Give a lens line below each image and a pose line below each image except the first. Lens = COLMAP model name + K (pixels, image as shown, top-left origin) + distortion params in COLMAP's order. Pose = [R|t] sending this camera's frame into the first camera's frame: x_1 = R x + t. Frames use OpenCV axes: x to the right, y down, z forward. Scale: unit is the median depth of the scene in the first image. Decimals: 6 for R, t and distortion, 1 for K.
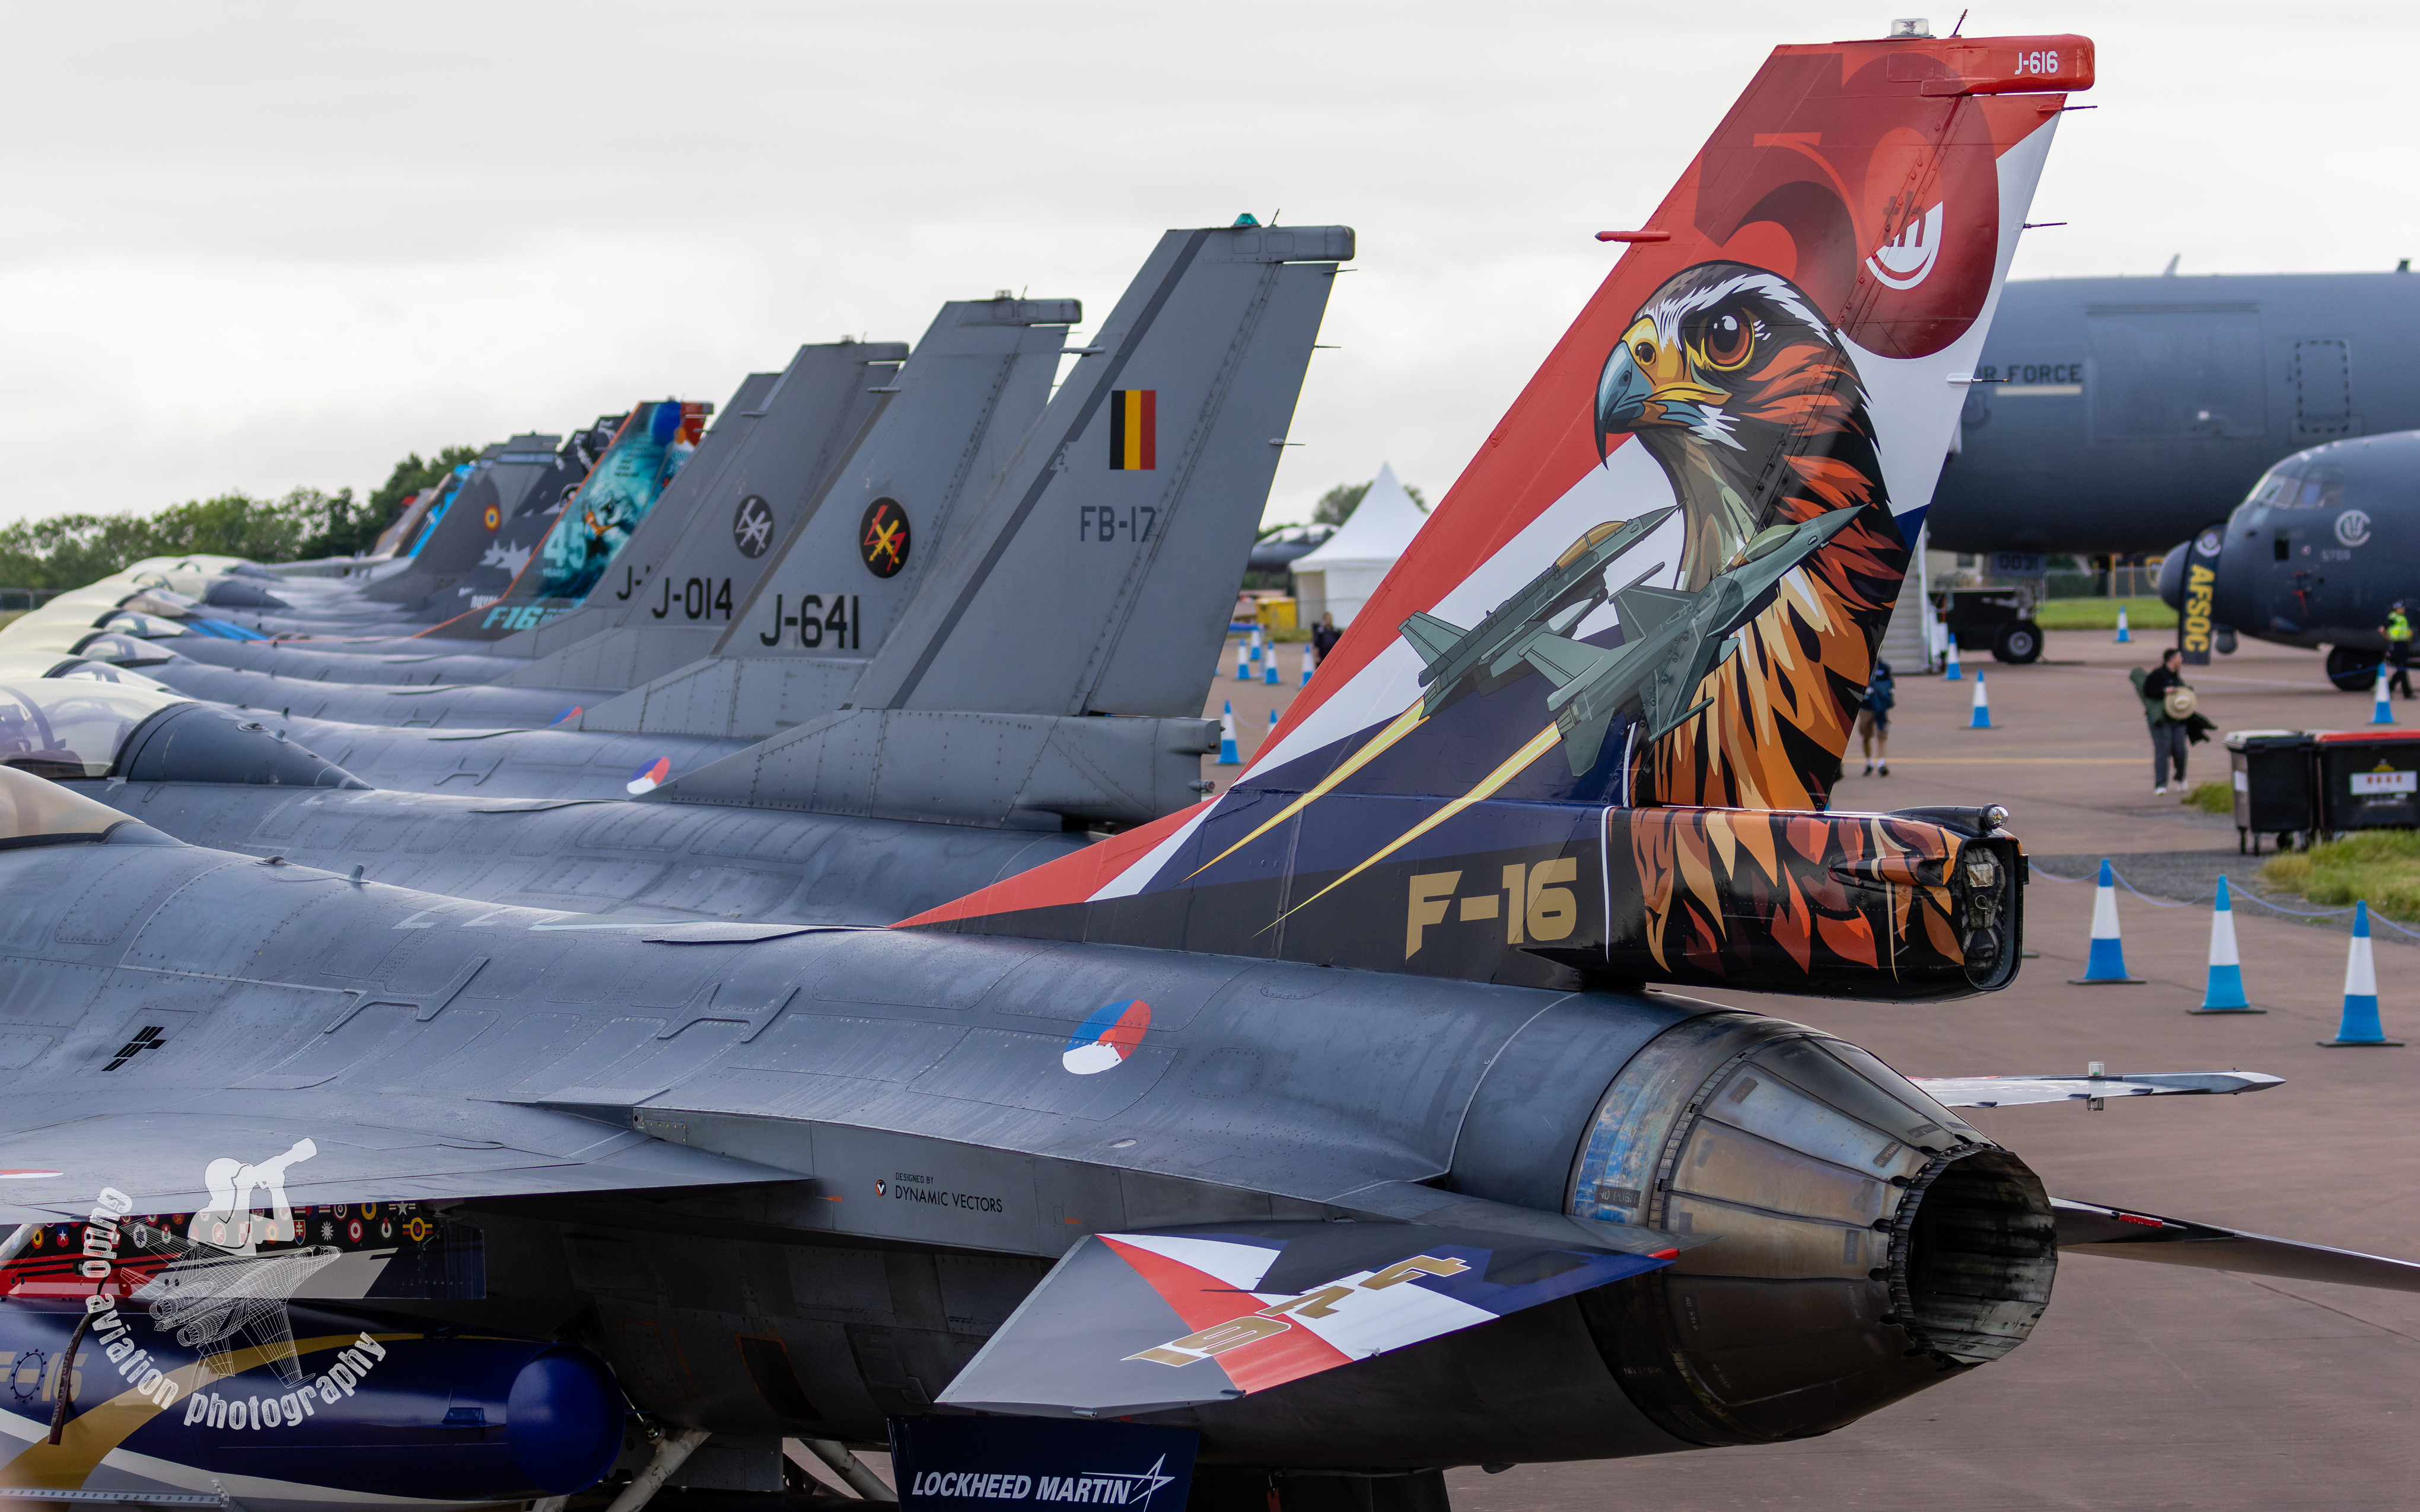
lens RADIAL K [[11551.5, 0, 1209.7], [0, 11551.5, 758.7], [0, 0, 1]] dist [-0.024167, 0.000000]
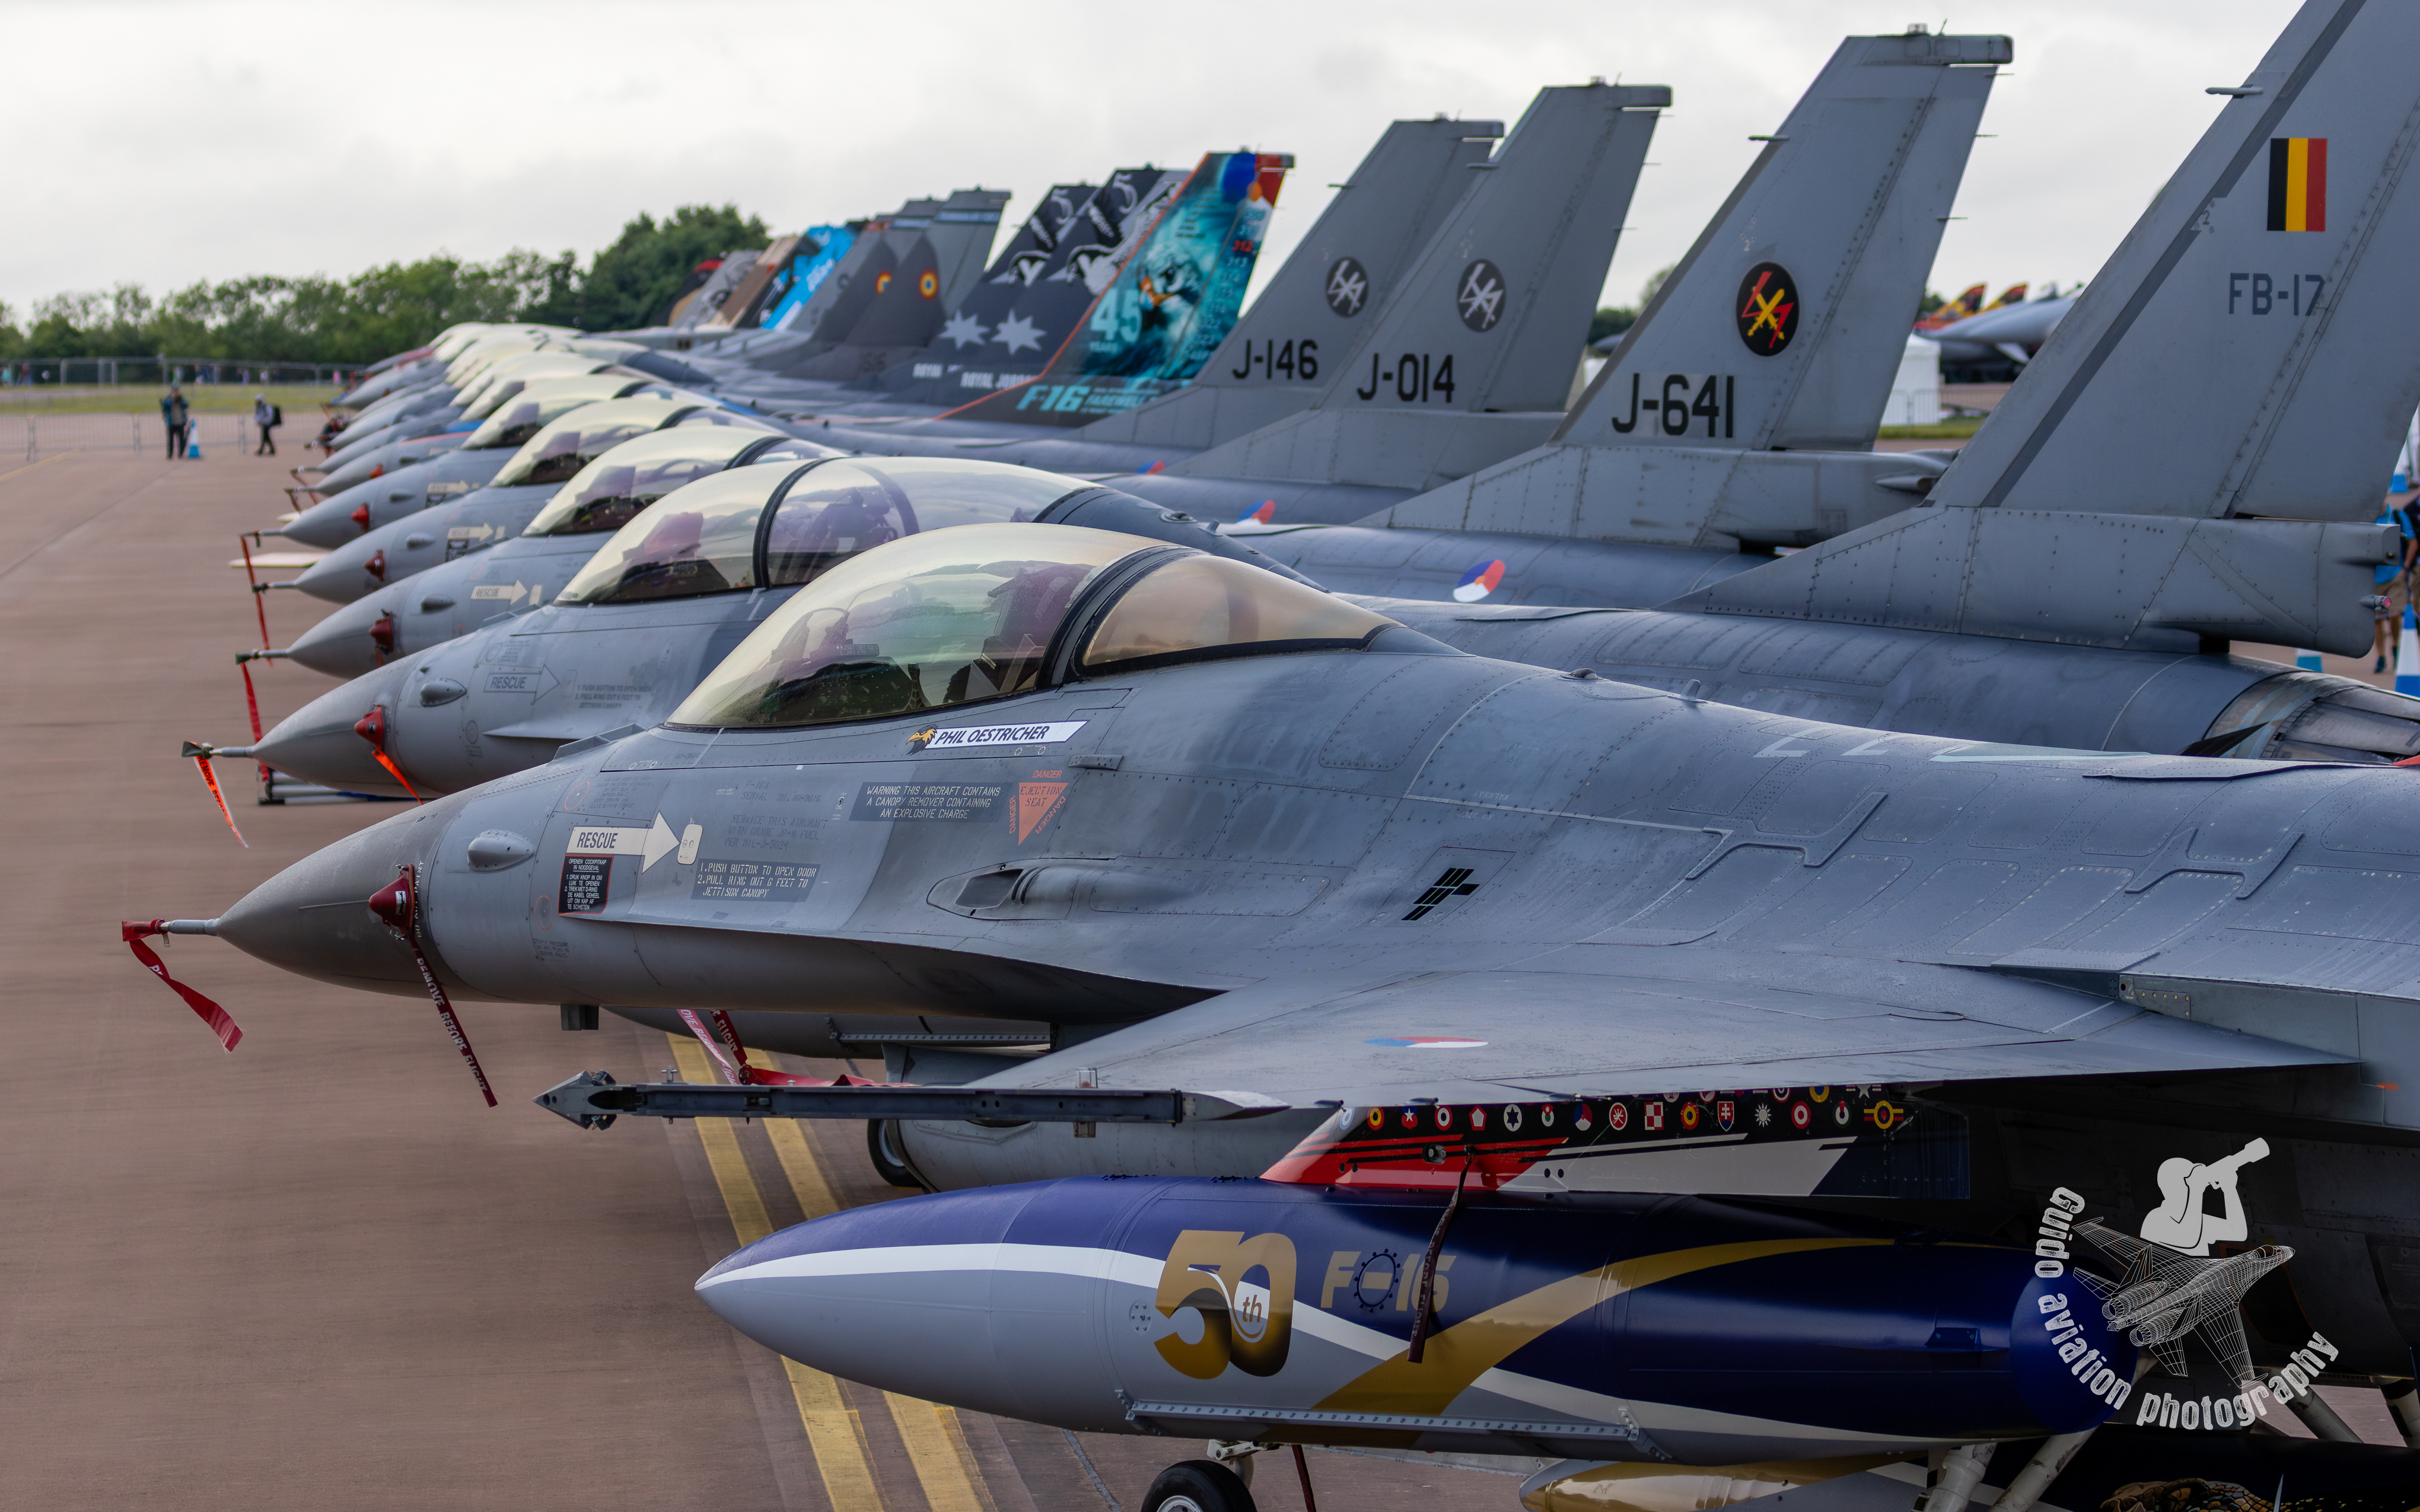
lens RADIAL K [[13031.1, 0, 1210.0], [0, 13031.1, 756.7], [0, 0, 1]] dist [0.006285, 0.000000]
pose [[0.999761, 0.015062, -0.015863, -0.100437], [-0.014834, 0.999786, 0.014421, 0.001609], [0.016077, -0.014182, 0.999770, 0.048204]]
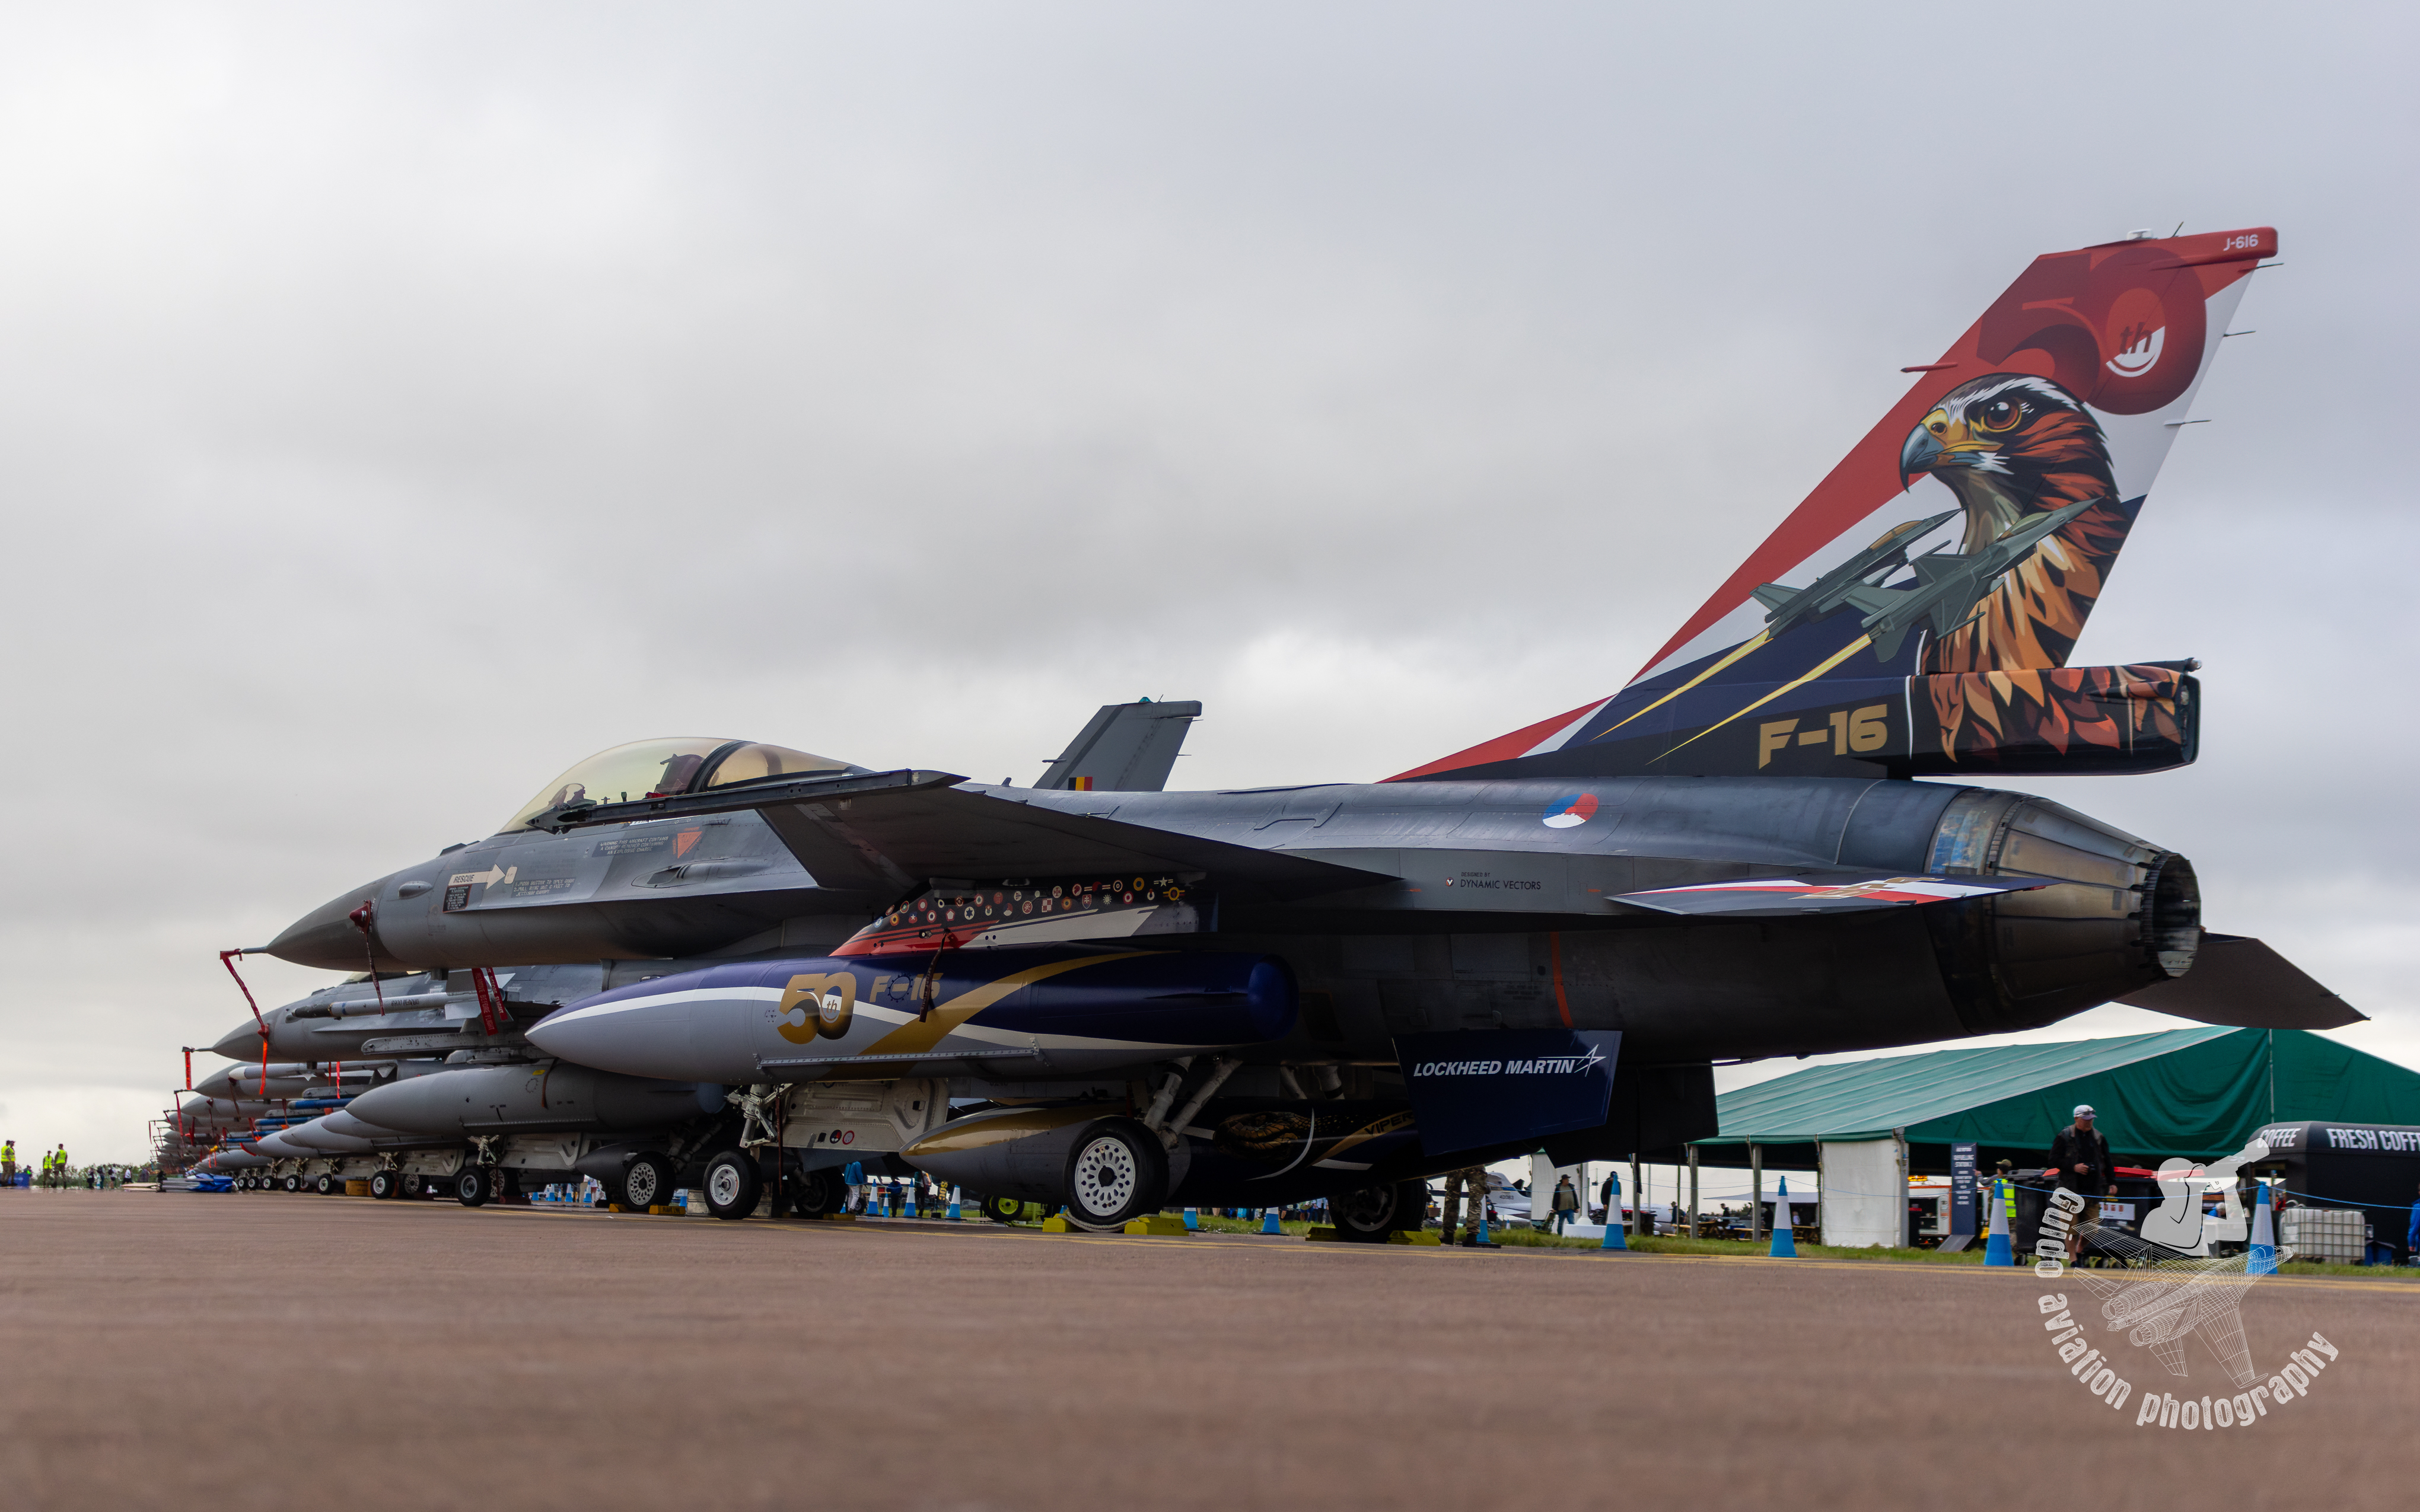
lens RADIAL K [[3582.6, 0, 1198.9], [0, 3582.6, 736.1], [0, 0, 1]] dist [0.068578, 0.000000]
pose [[0.977157, 0.088035, 0.193429, -0.167874], [-0.055807, 0.984519, -0.166155, 0.104656], [-0.205062, 0.151564, 0.966942, 0.458219]]
